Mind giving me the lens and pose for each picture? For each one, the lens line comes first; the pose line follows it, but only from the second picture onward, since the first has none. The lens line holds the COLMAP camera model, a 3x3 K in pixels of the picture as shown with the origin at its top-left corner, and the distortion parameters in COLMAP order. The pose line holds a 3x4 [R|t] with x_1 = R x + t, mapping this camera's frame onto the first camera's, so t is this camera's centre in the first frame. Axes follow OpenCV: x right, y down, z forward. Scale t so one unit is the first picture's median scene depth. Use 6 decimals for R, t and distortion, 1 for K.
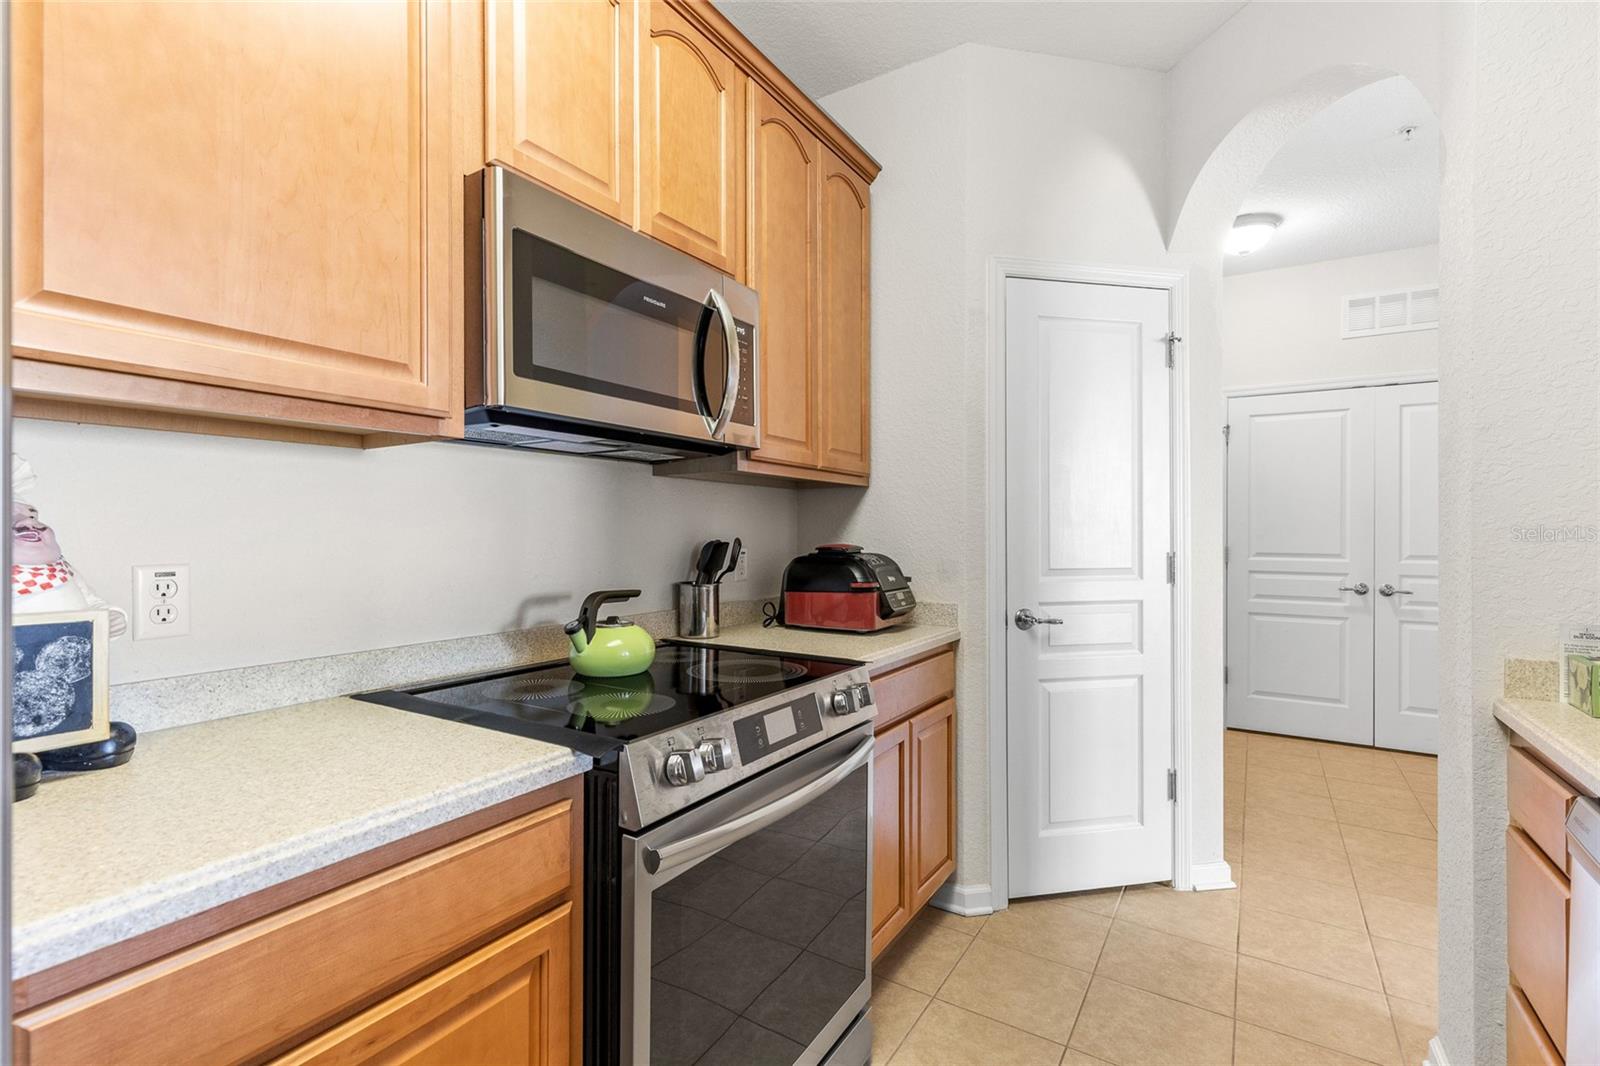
lens RADIAL K [[740.8, 0, 793.7], [0, 740.8, 531.4], [0, 0, 1]] dist [0.003623, -0.000373]
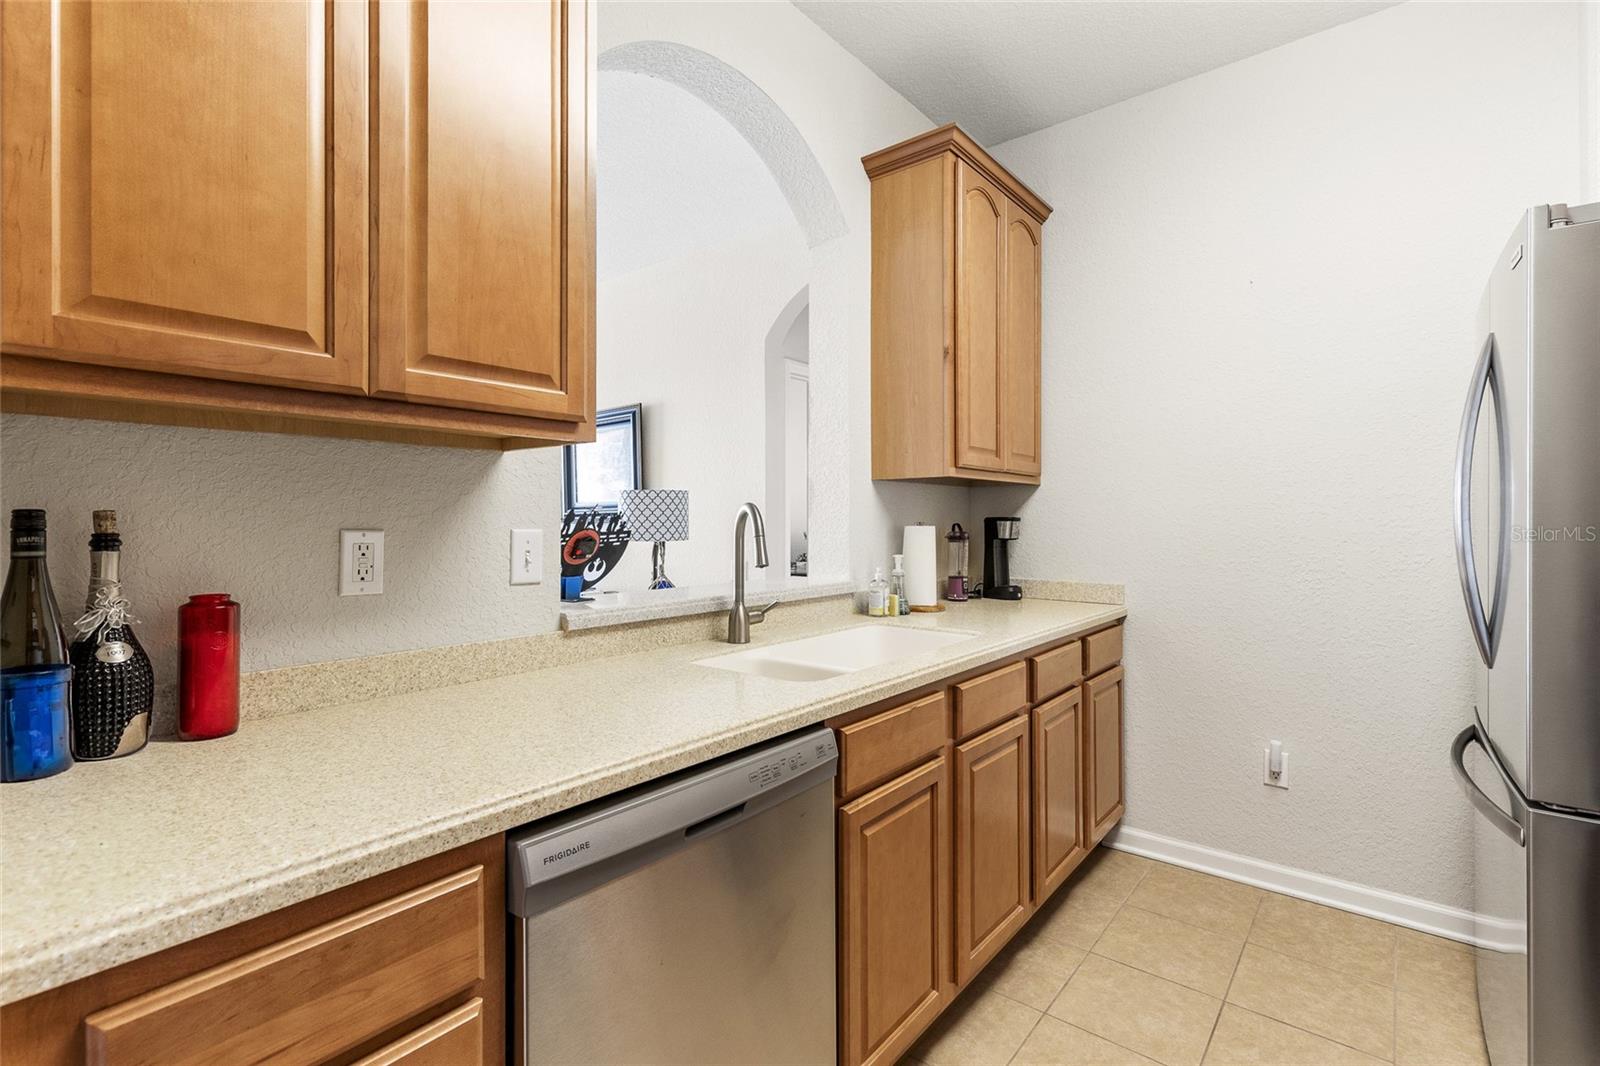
lens RADIAL K [[753.8, 0, 806.3], [0, 753.8, 539.6], [0, 0, 1]] dist [0.016804, -0.000029]
pose [[0.994059, -0.013031, -0.108056, -0.142607], [0.014928, 0.999748, 0.016765, -0.000616], [0.107810, -0.018279, 0.994003, -0.226570]]
